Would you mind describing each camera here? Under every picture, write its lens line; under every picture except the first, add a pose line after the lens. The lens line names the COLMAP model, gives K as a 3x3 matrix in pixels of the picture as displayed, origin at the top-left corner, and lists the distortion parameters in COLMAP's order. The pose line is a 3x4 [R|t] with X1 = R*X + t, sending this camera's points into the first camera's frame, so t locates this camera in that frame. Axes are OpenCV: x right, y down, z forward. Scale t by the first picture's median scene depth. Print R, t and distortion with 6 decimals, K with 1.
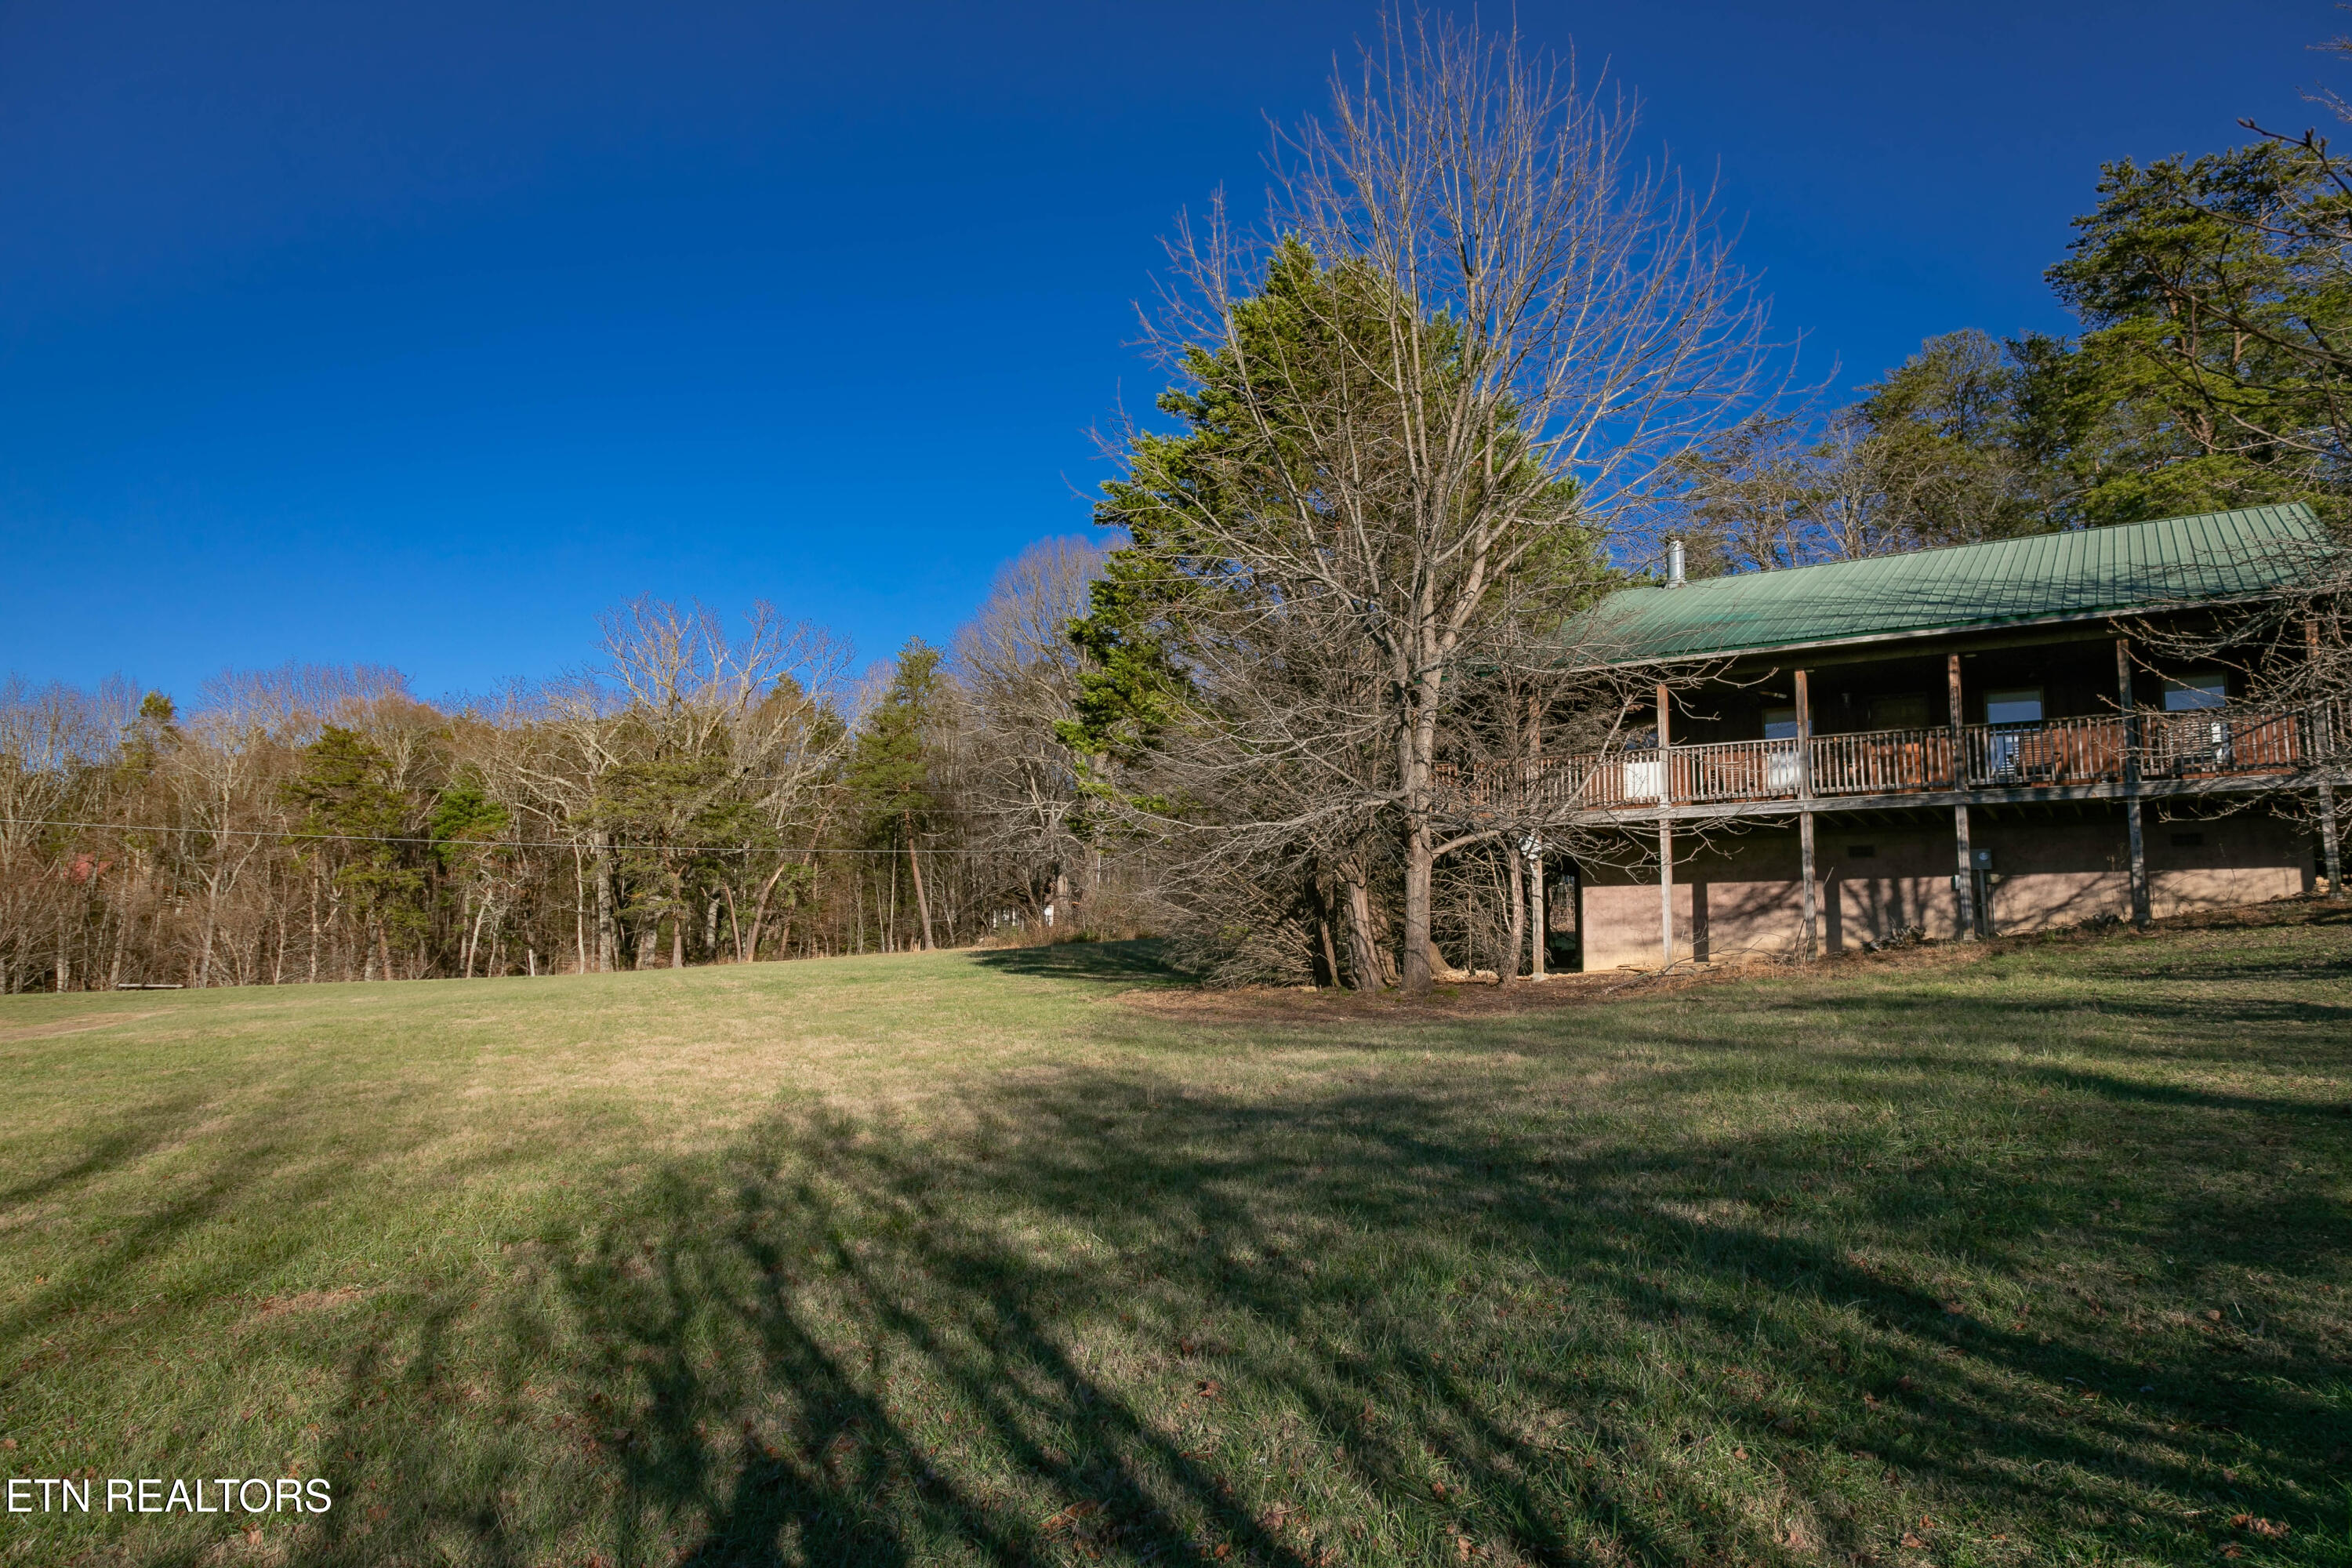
lens RADIAL K [[1604.9, 0, 1172.9], [0, 1604.9, 785.9], [0, 0, 1]] dist [0.035154, -0.011625]
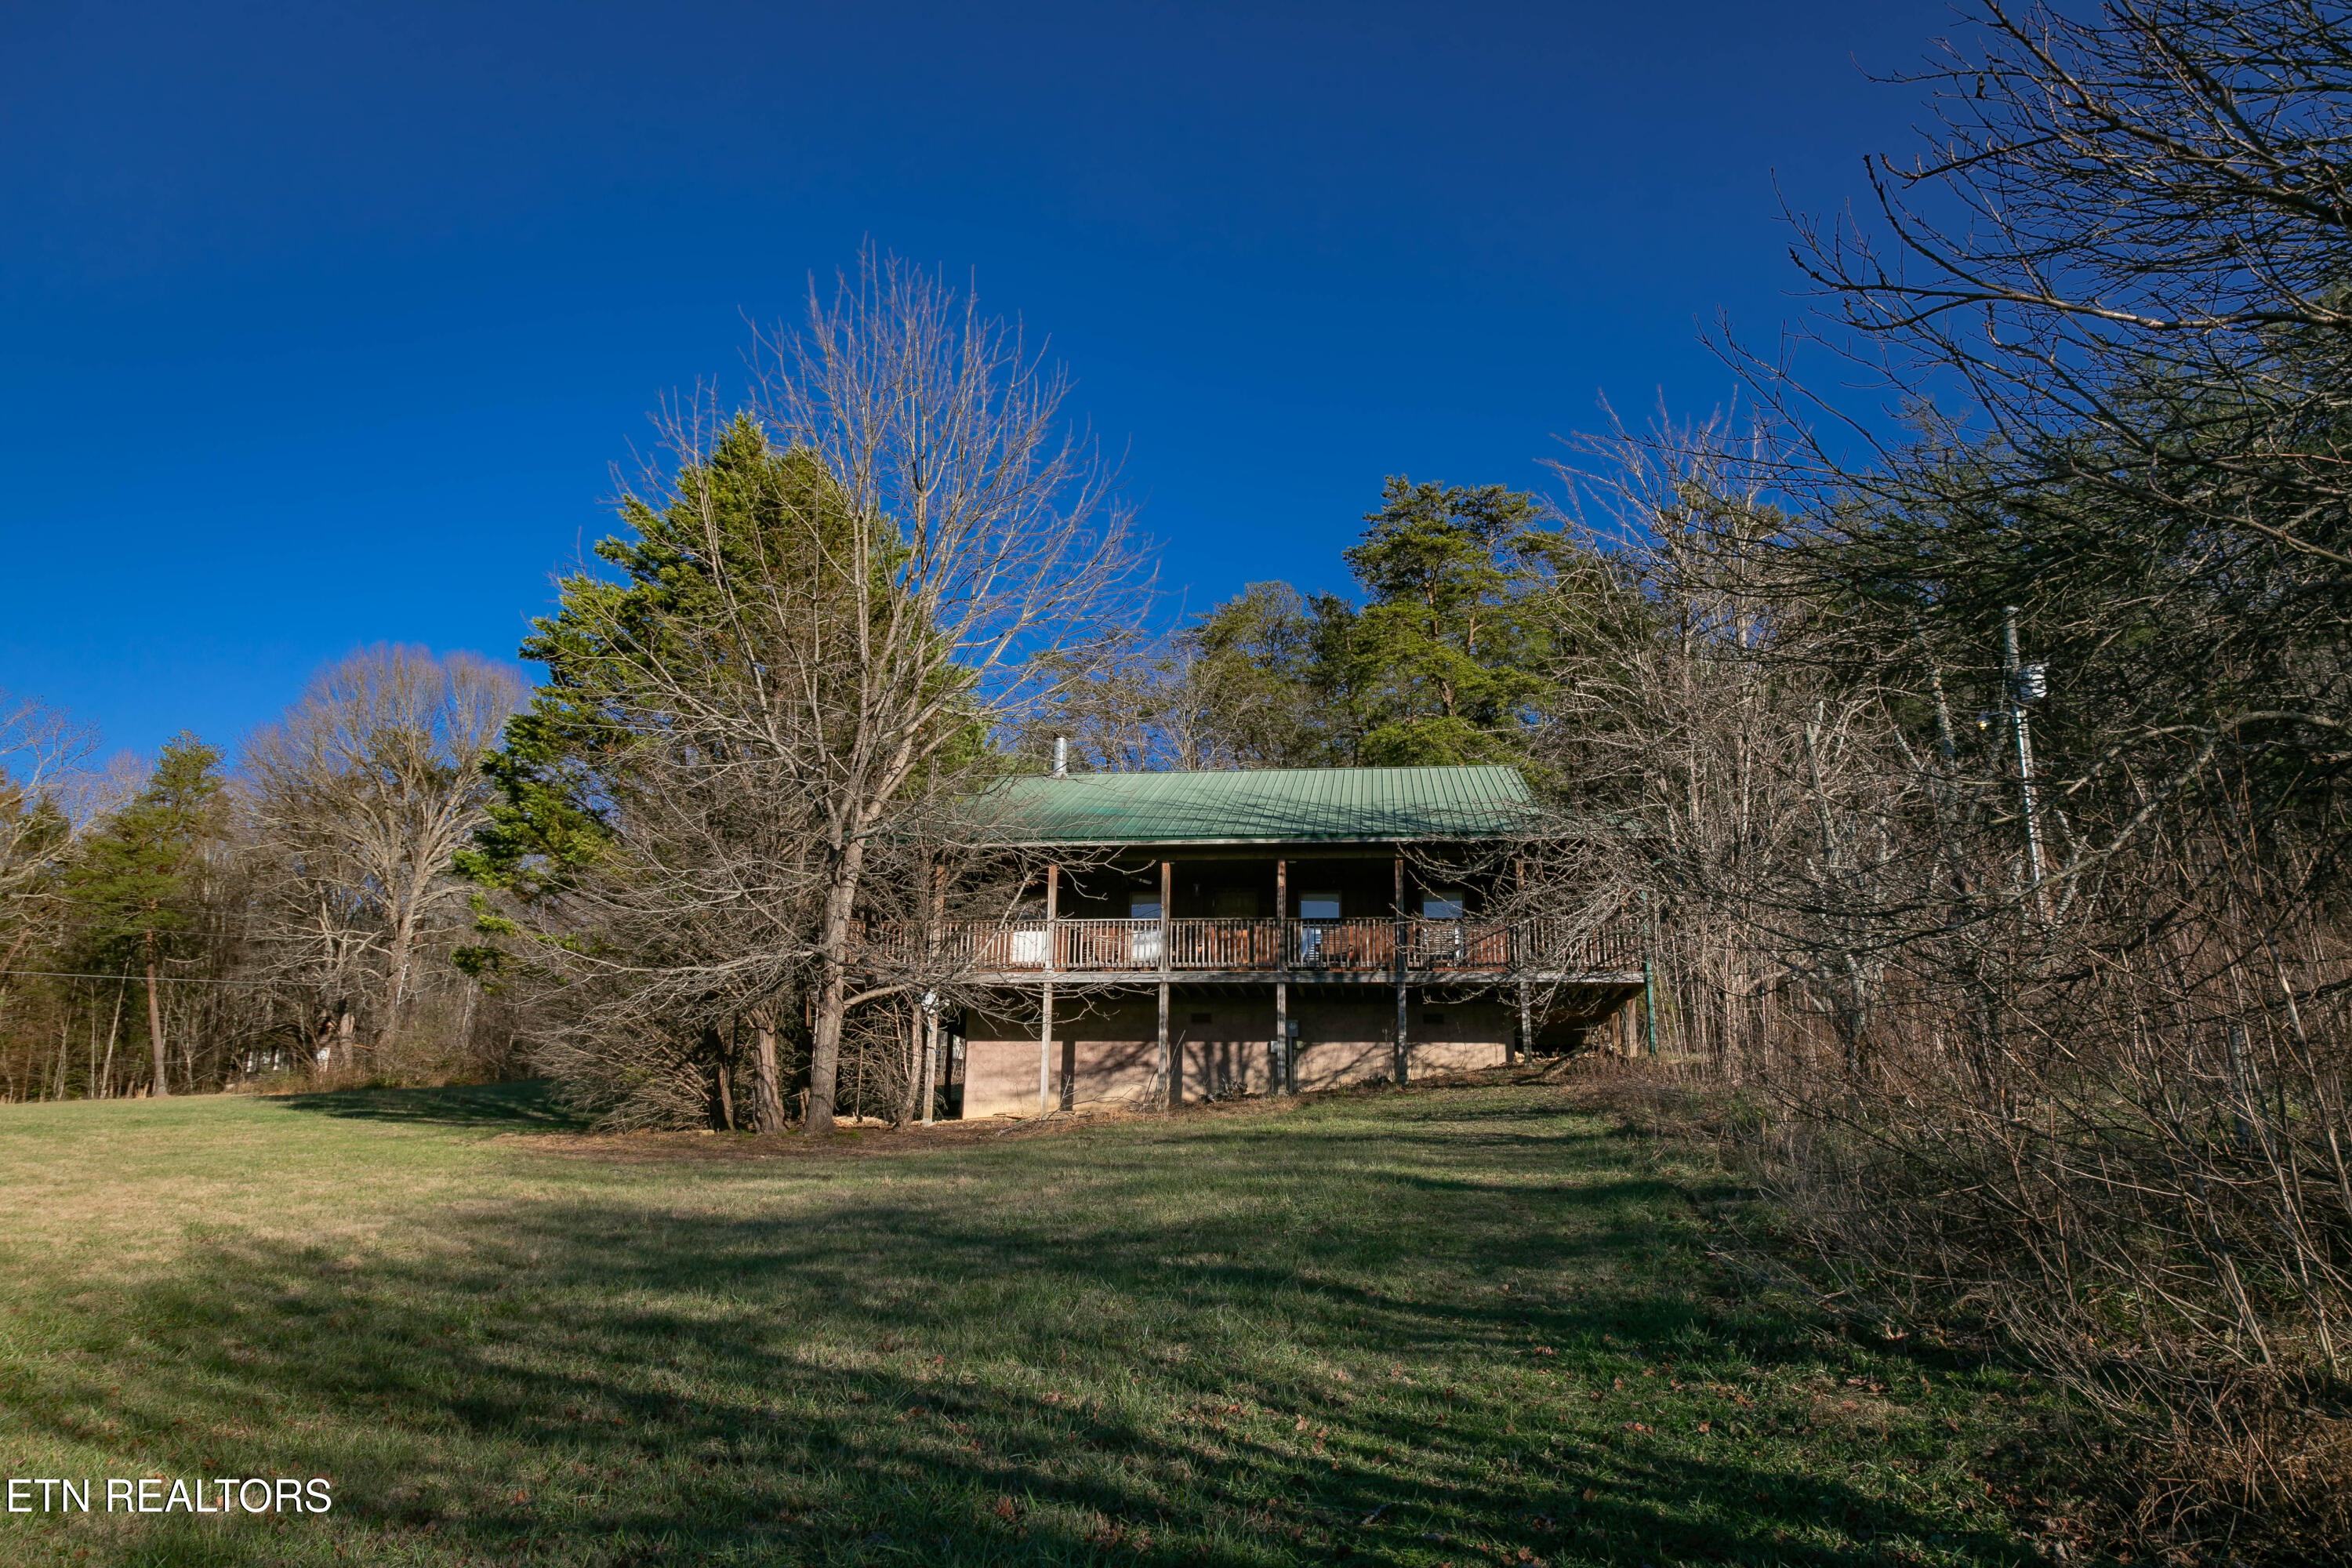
lens RADIAL K [[1604.9, 0, 1177.7], [0, 1604.9, 785.6], [0, 0, 1]] dist [0.035154, -0.011625]
pose [[0.913075, 0.098884, 0.395621, -0.073059], [-0.060137, 0.992199, -0.109203, 0.000857], [-0.403333, 0.075919, 0.911899, -0.082375]]
